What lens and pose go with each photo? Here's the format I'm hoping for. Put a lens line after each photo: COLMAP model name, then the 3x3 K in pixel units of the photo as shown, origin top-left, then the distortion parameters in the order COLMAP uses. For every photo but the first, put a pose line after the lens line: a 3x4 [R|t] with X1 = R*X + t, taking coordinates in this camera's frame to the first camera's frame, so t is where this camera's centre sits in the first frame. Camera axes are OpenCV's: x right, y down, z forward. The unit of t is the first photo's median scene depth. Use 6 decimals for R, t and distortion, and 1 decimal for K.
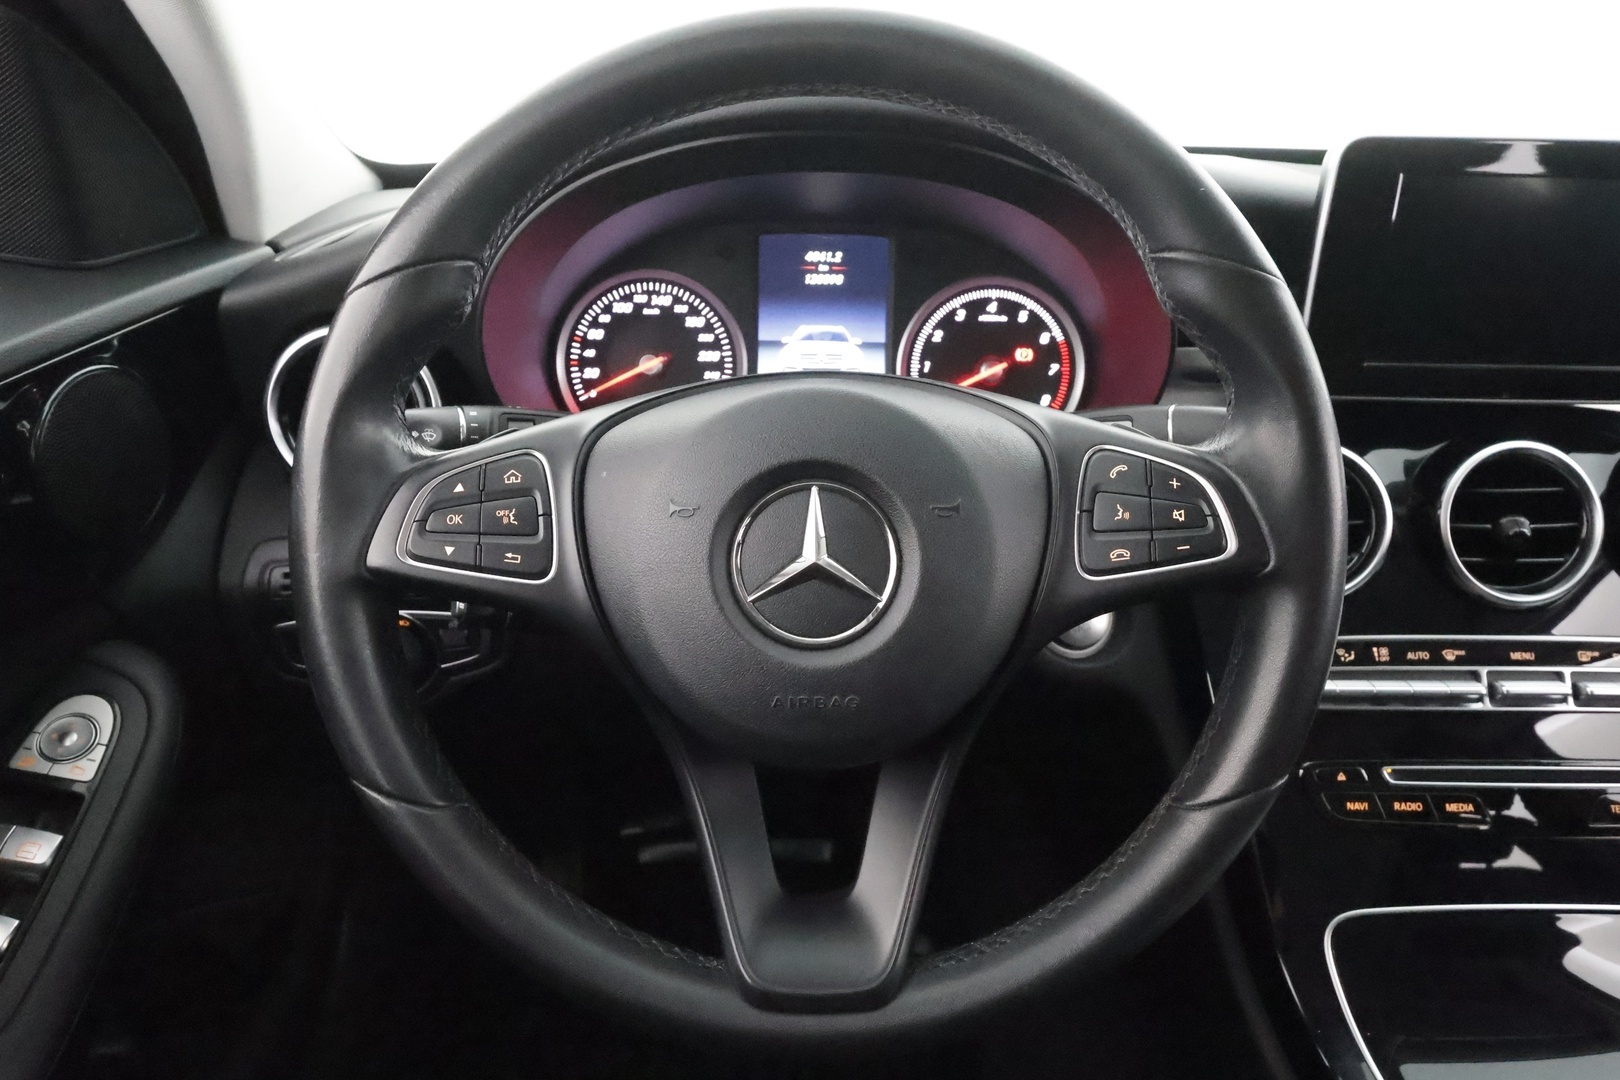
lens RADIAL K [[1109.7, 0, 810.0], [0, 1109.7, 540.0], [0, 0, 1]] dist [0.001856, 0.002715]
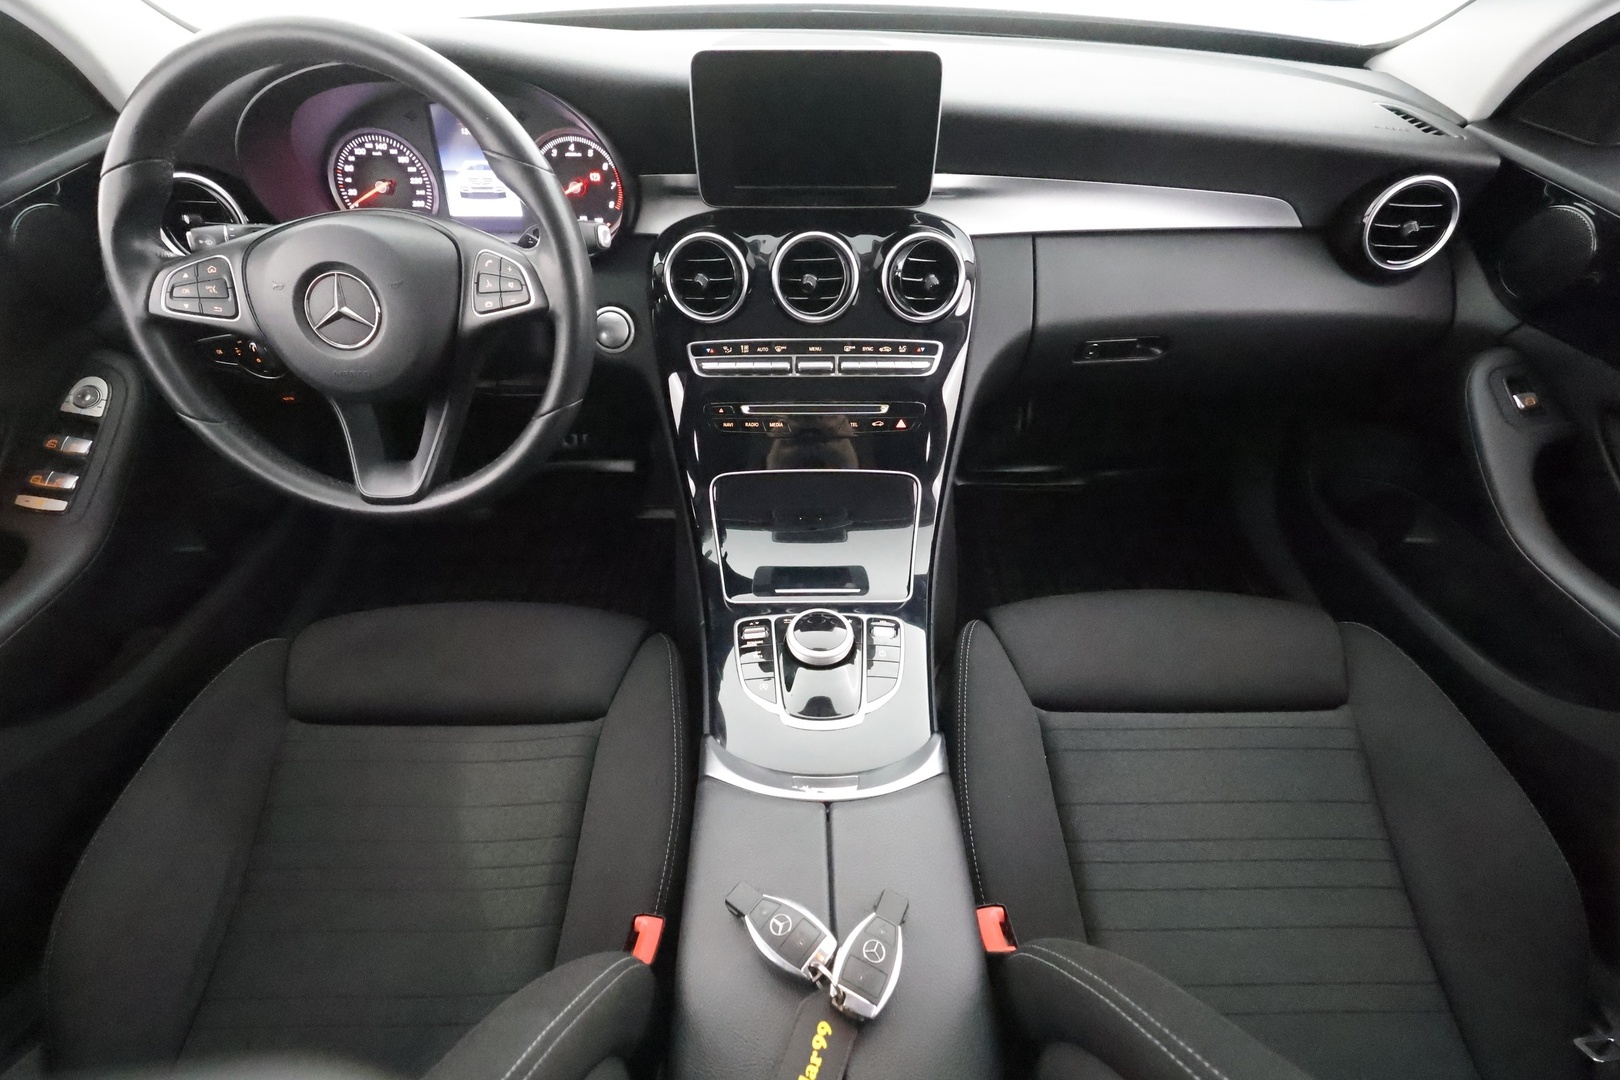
lens RADIAL K [[748.0, 0, 810.0], [0, 748.0, 540.0], [0, 0, 1]] dist [0.000601, 0.000678]
pose [[0.999868, -0.007874, -0.014225, 0.556989], [0.012290, 0.938810, 0.344216, -0.030402], [0.010644, -0.344345, 0.938783, -0.320067]]
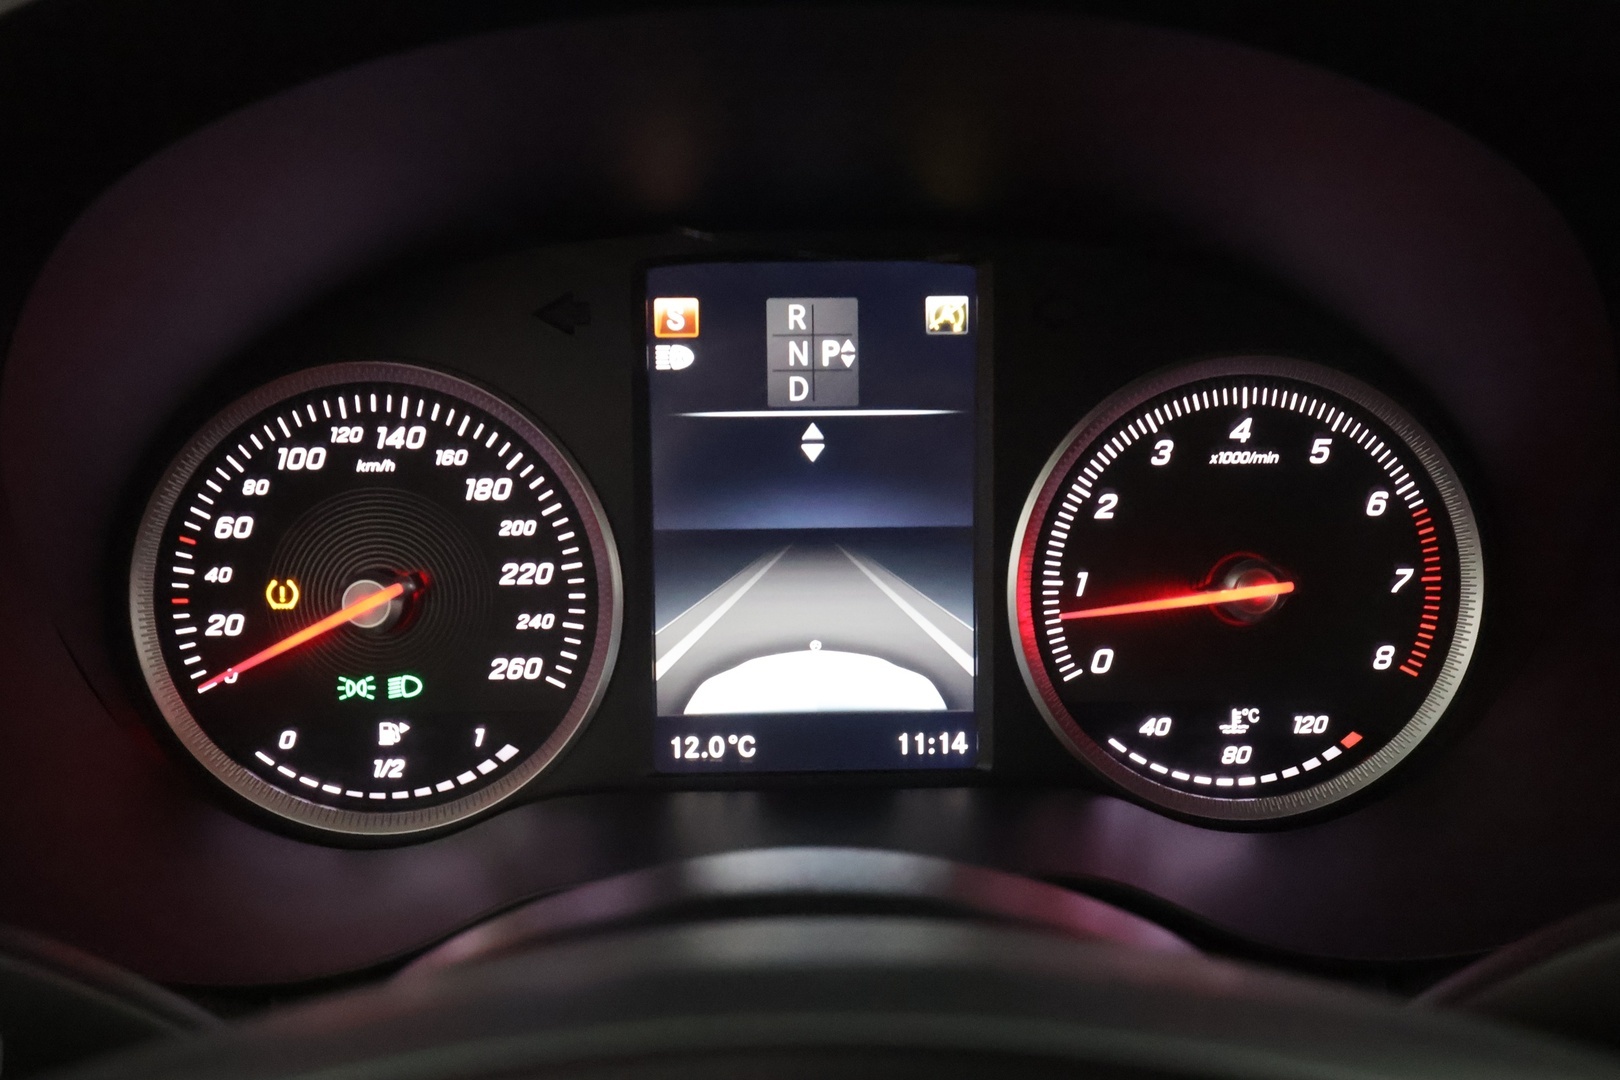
lens RADIAL K [[1335.7, 0, 810.0], [0, 1335.7, 540.0], [0, 0, 1]] dist [0.017646, 0.002121]
pose [[0.999620, -0.027061, -0.005160, 0.012089], [0.026514, 0.995903, -0.086458, -0.134999], [0.007479, 0.086288, 0.996242, 0.532755]]
